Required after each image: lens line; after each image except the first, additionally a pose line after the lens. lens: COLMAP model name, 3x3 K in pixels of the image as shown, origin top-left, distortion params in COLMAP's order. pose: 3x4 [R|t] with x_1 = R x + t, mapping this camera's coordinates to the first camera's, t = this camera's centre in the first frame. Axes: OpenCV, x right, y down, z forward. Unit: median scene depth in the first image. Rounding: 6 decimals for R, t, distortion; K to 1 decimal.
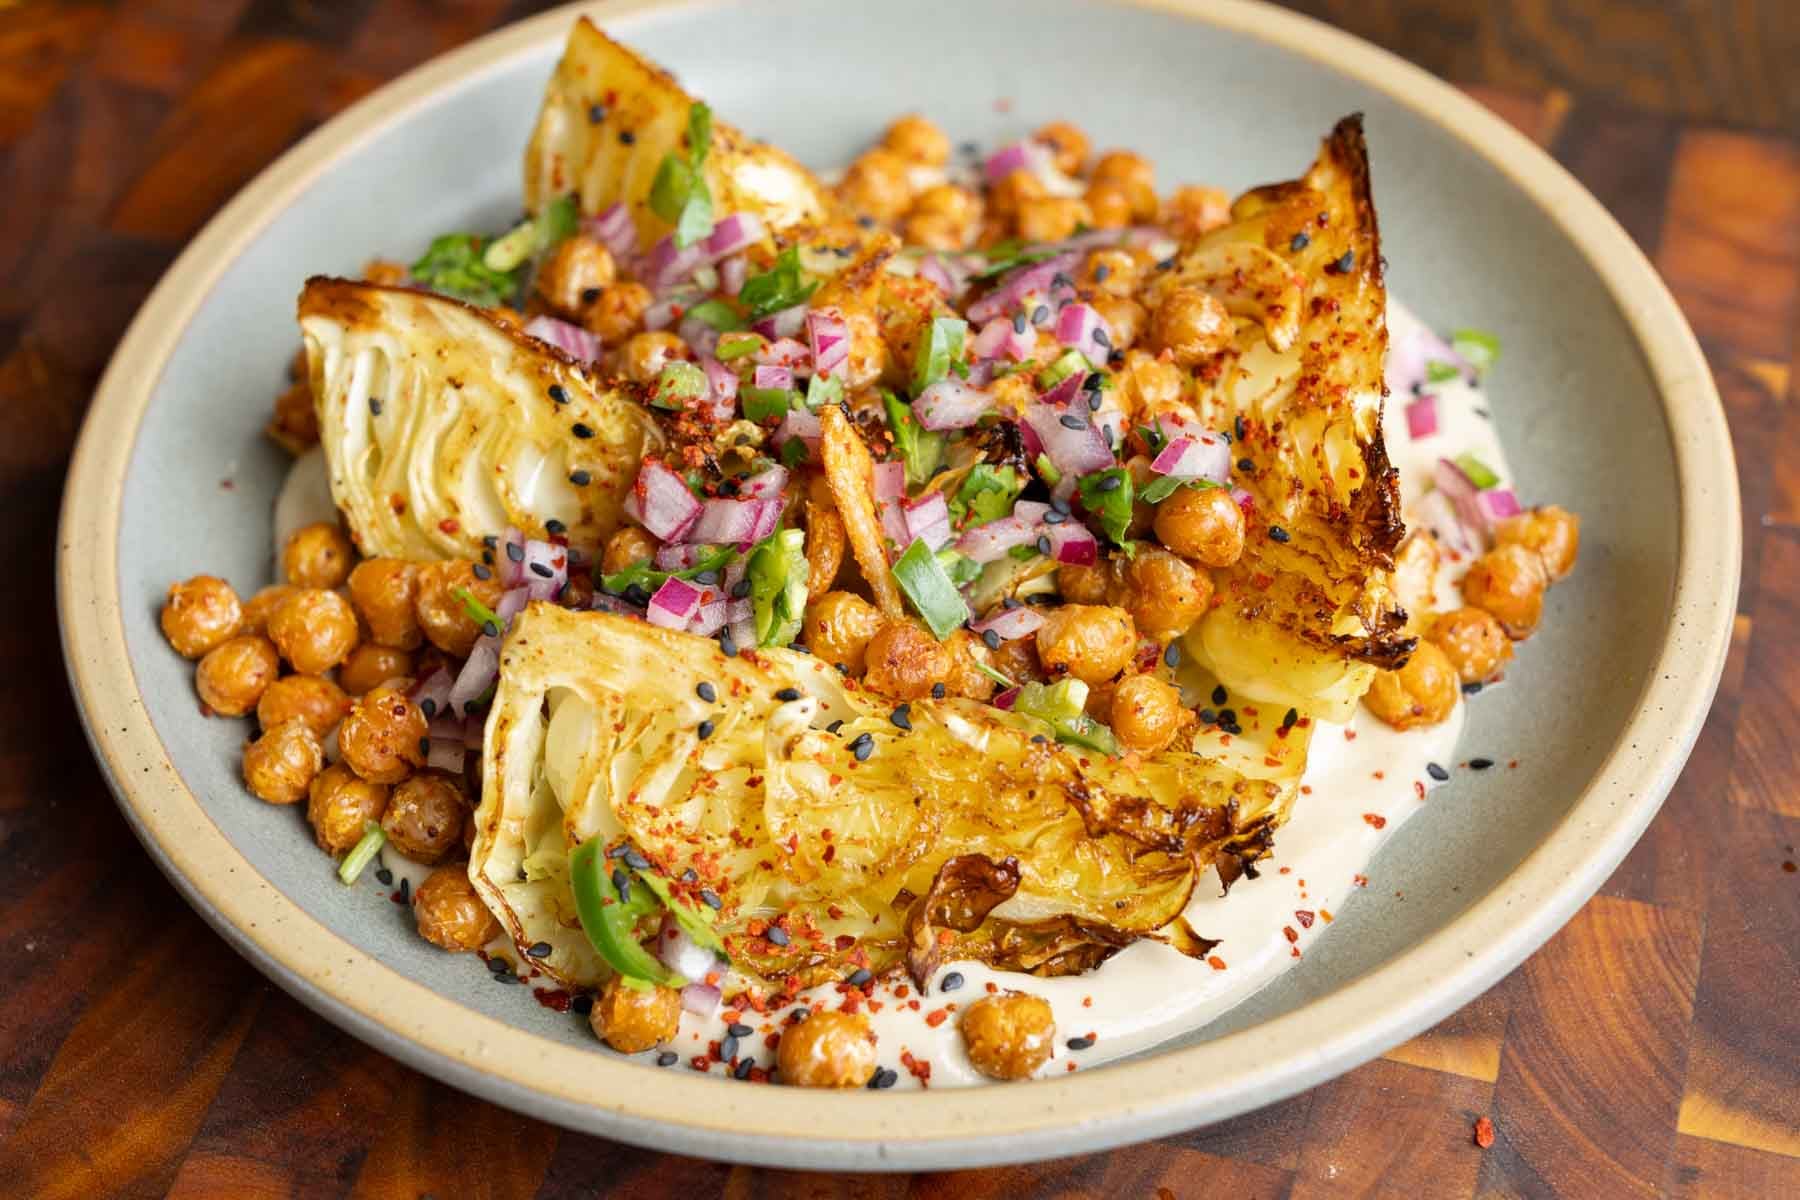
lens RADIAL K [[3224.7, 0, 900.0], [0, 3224.7, 600.0], [0, 0, 1]] dist [-0.027767, -0.007978]
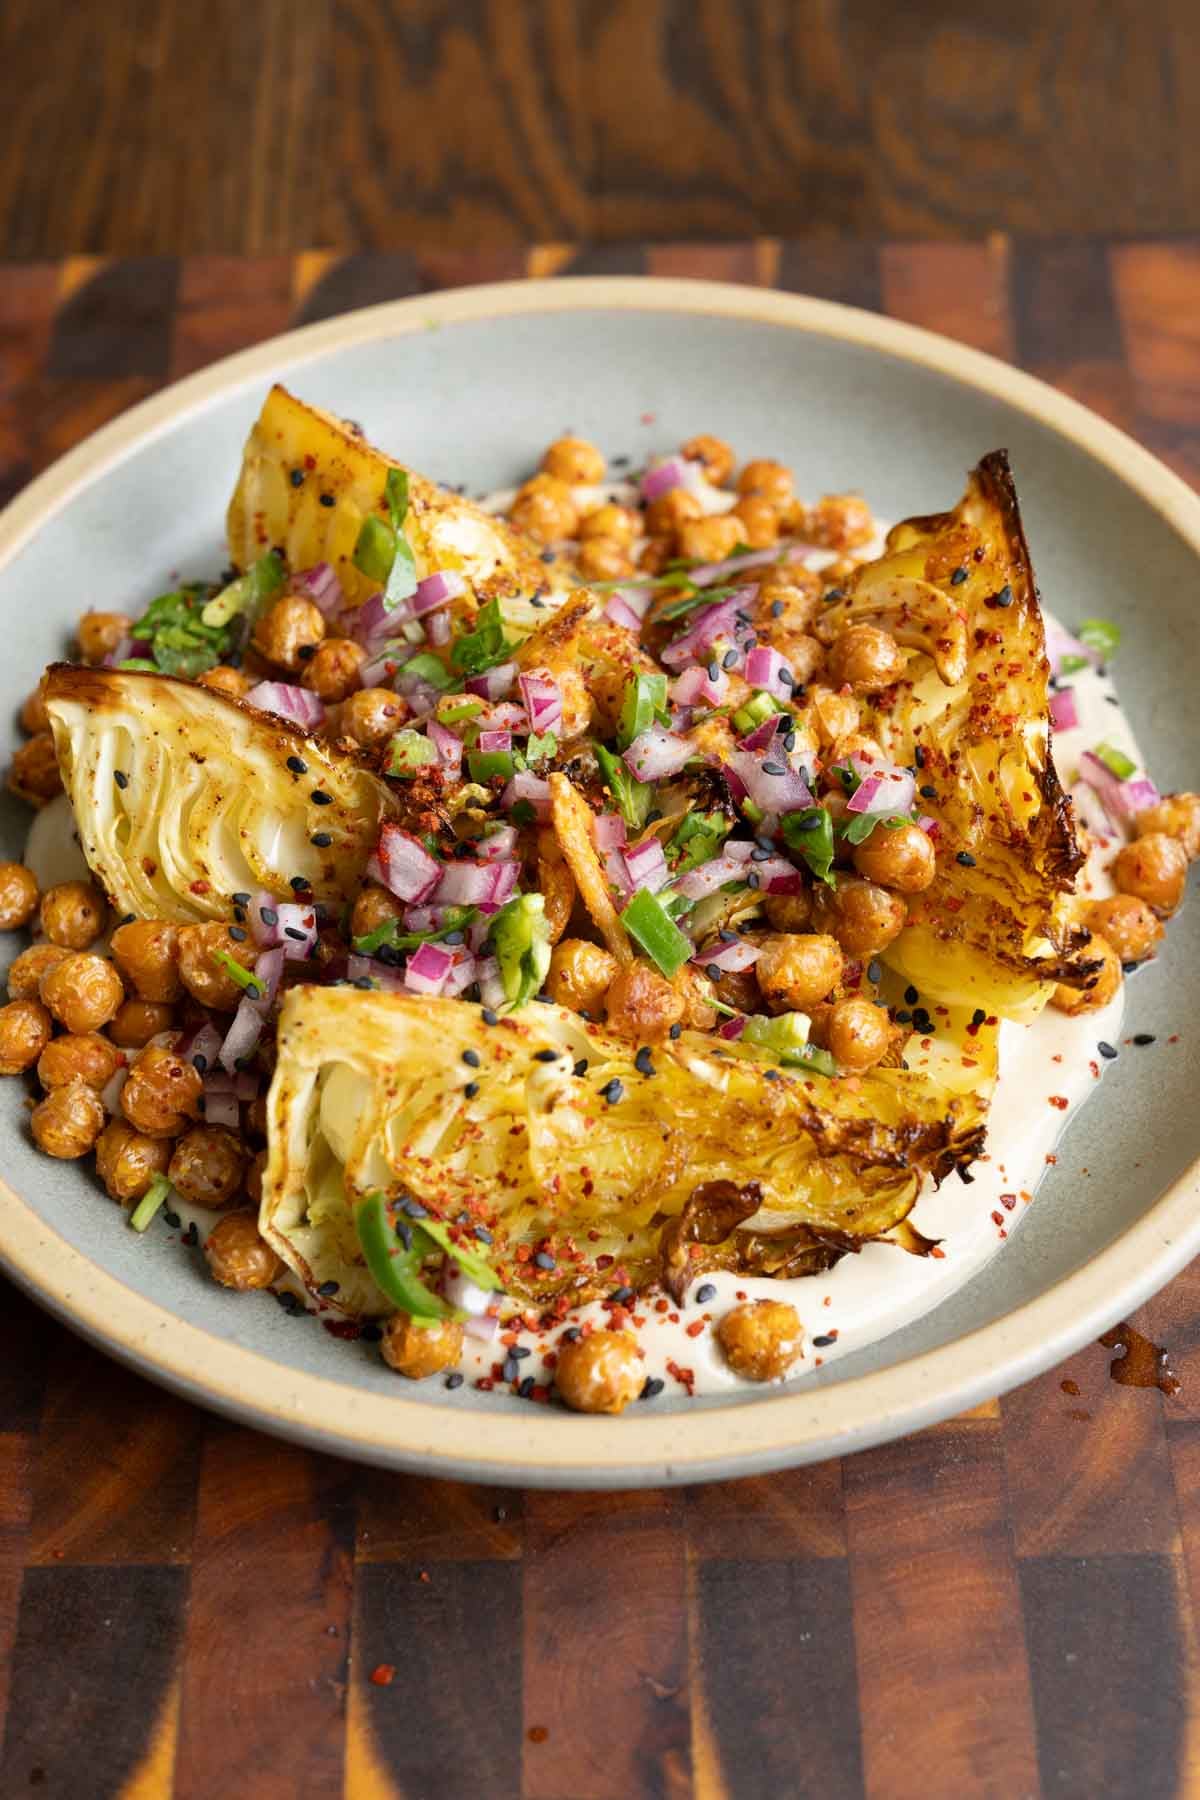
lens RADIAL K [[2758.5, 0, 649.5], [0, 2758.5, 932.0], [0, 0, 1]] dist [-0.002455, -0.030238]
pose [[0.994786, -0.068396, 0.075655, -0.063181], [0.059756, 0.992011, 0.111102, -0.106452], [-0.082650, -0.106001, 0.990925, 0.067695]]
